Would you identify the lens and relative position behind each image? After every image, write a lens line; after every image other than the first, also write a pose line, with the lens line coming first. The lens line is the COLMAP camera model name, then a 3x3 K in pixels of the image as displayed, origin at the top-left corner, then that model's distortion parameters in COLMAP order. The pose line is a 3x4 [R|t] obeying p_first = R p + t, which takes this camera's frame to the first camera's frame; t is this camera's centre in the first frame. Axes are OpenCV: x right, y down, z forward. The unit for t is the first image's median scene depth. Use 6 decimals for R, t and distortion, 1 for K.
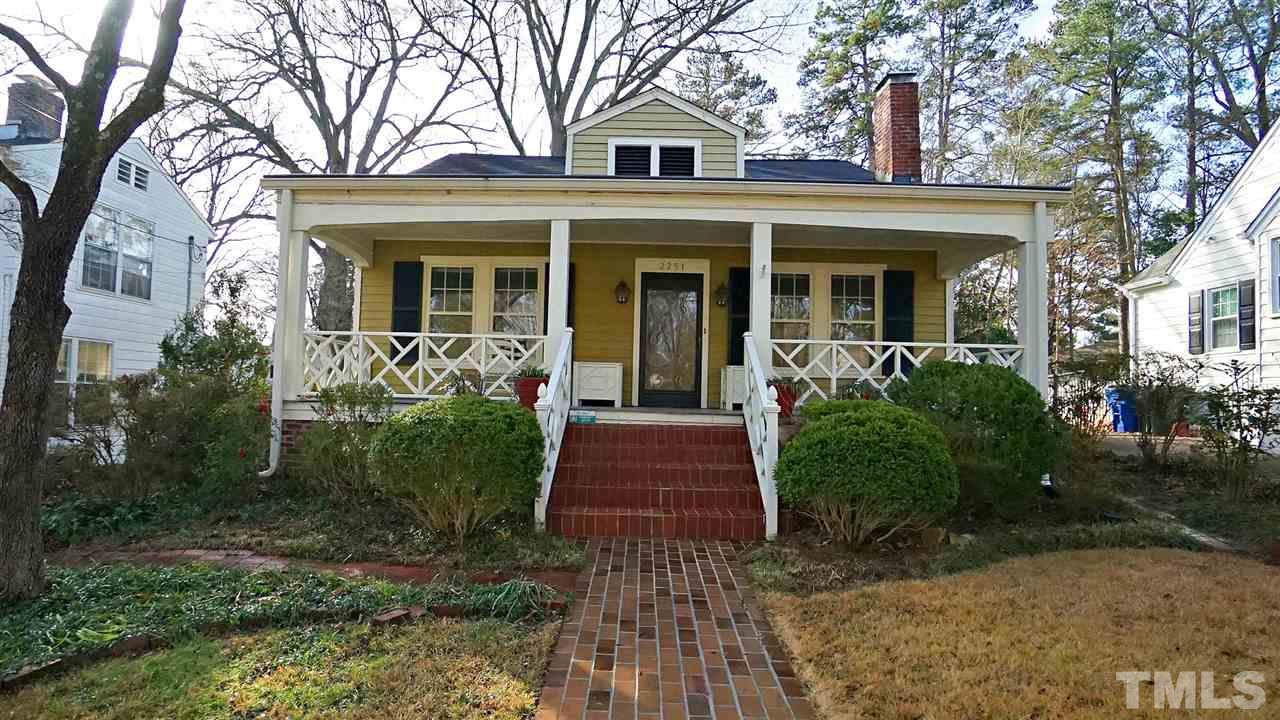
lens RADIAL K [[564.6, 0, 635.9], [0, 564.6, 360.9], [0, 0, 1]] dist [-0.082222, 0.036904]
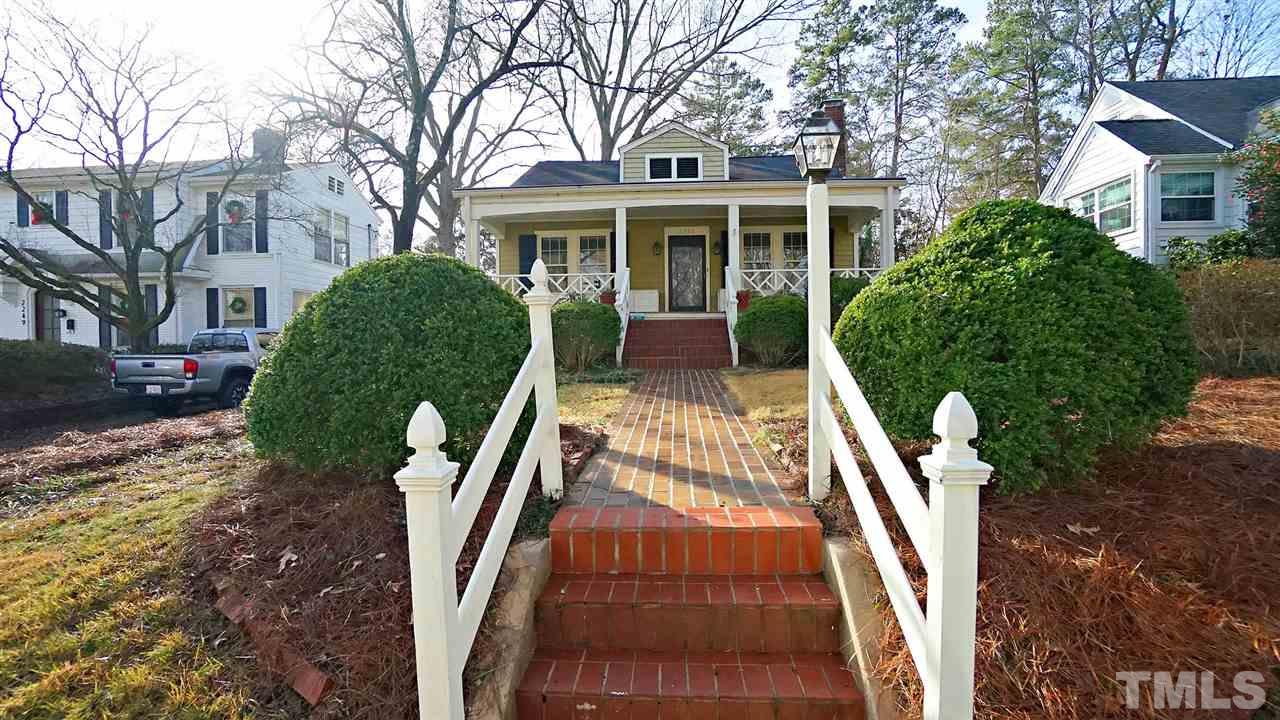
lens RADIAL K [[564.6, 0, 635.9], [0, 564.6, 360.9], [0, 0, 1]] dist [-0.082222, 0.036904]
pose [[0.997258, -0.026105, -0.069239, 0.011858], [0.029906, 0.998069, 0.054447, 0.067880], [0.067684, -0.056369, 0.996113, -0.391032]]
